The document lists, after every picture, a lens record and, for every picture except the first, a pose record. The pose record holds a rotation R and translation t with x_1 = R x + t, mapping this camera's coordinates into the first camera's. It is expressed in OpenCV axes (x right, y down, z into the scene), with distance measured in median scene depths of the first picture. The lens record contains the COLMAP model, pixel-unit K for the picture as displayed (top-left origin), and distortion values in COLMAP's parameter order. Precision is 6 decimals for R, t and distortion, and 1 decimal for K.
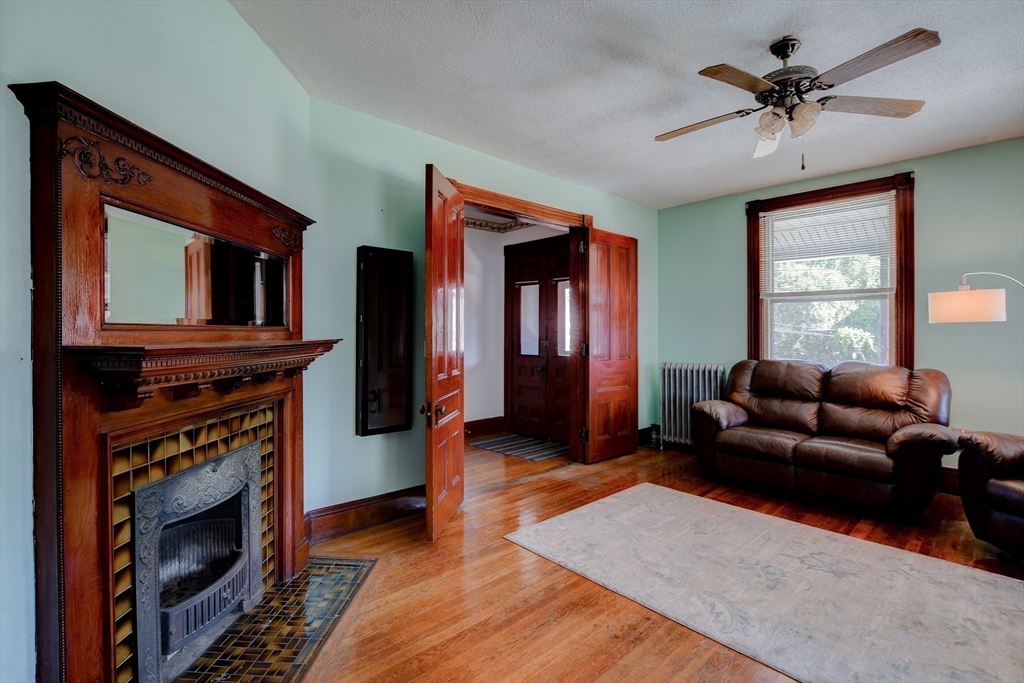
lens RADIAL K [[475.0, 0, 506.8], [0, 475.0, 336.0], [0, 0, 1]] dist [-0.001251, -0.000063]
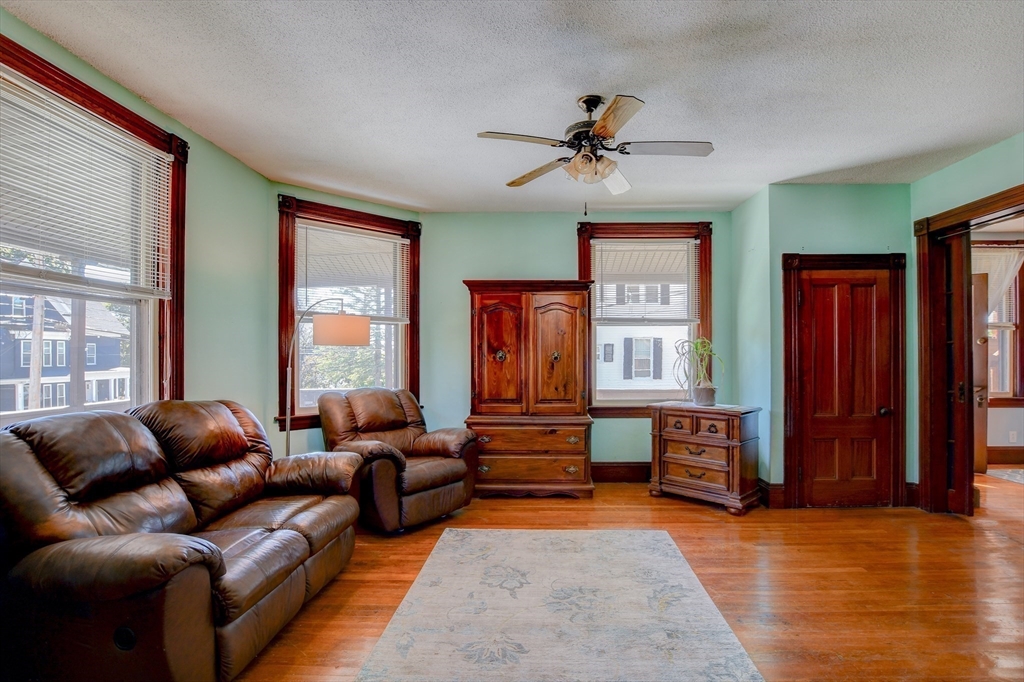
lens RADIAL K [[502.3, 0, 527.3], [0, 502.3, 351.9], [0, 0, 1]] dist [-0.029910, 0.000504]
pose [[-0.720119, 0.005788, 0.693827, -0.127328], [0.008514, 0.999964, 0.000495, -0.015621], [-0.693799, 0.006263, -0.720142, 1.959843]]
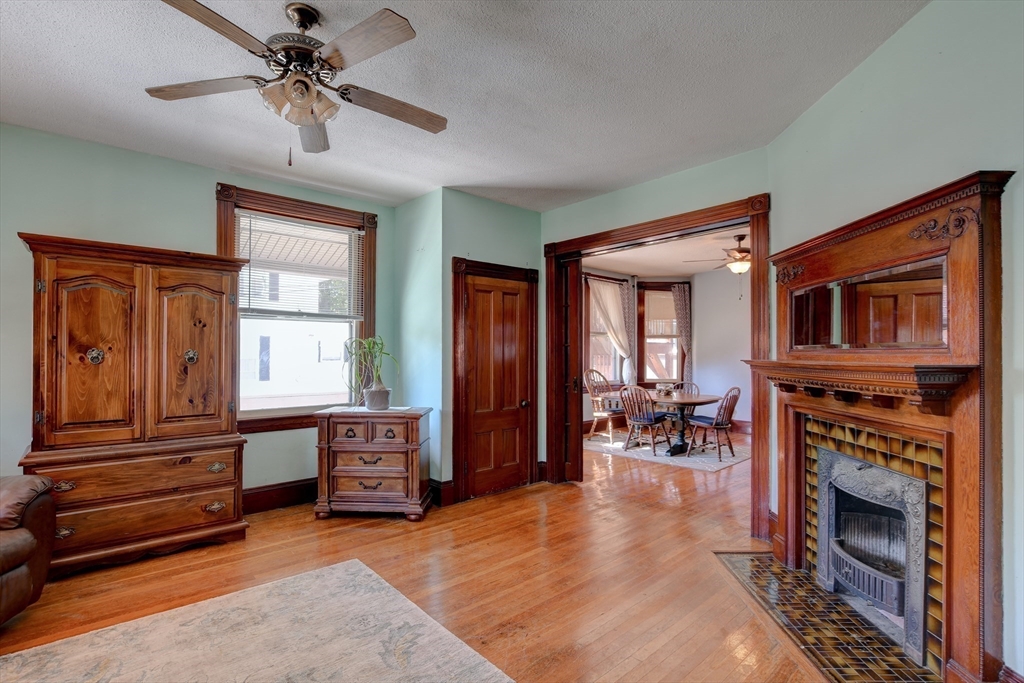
lens RADIAL K [[489.4, 0, 512.6], [0, 489.4, 350.1], [0, 0, 1]] dist [-0.035742, 0.005866]
pose [[-0.999967, 0.000449, 0.008090, 0.209201], [0.000458, 0.999999, 0.001114, -0.016070], [-0.008089, 0.001118, -0.999967, 1.843530]]
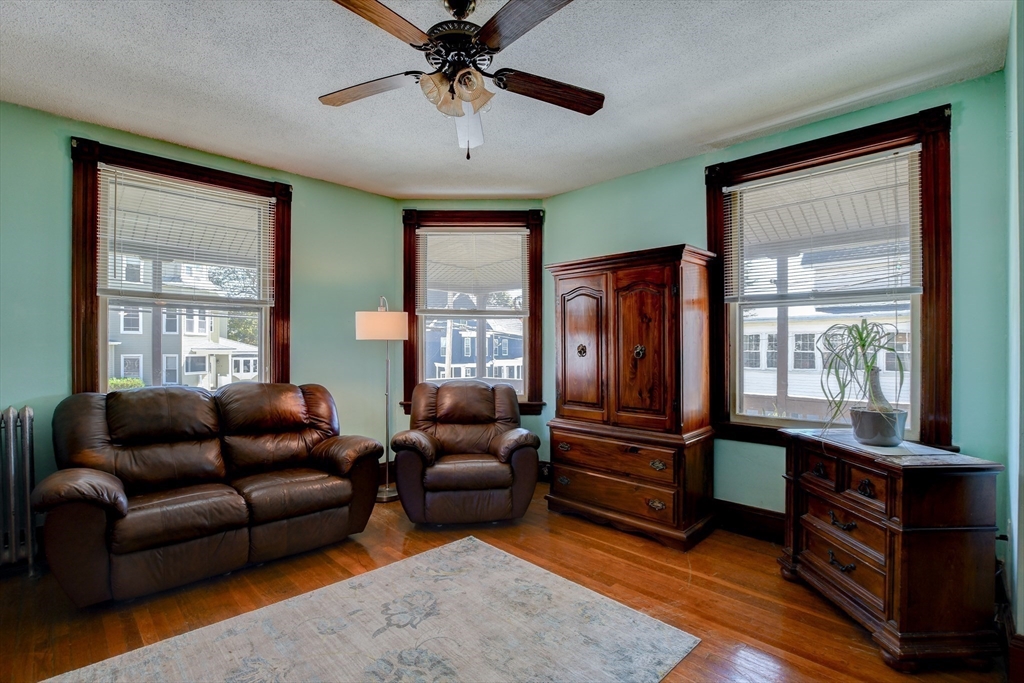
lens RADIAL K [[474.0, 0, 516.9], [0, 474.0, 348.6], [0, 0, 1]] dist [-0.025191, -0.000015]
pose [[-0.036676, 0.000511, 0.999327, -0.229195], [0.007091, 0.999975, -0.000251, -0.006974], [-0.999302, 0.007077, -0.036679, 0.929792]]
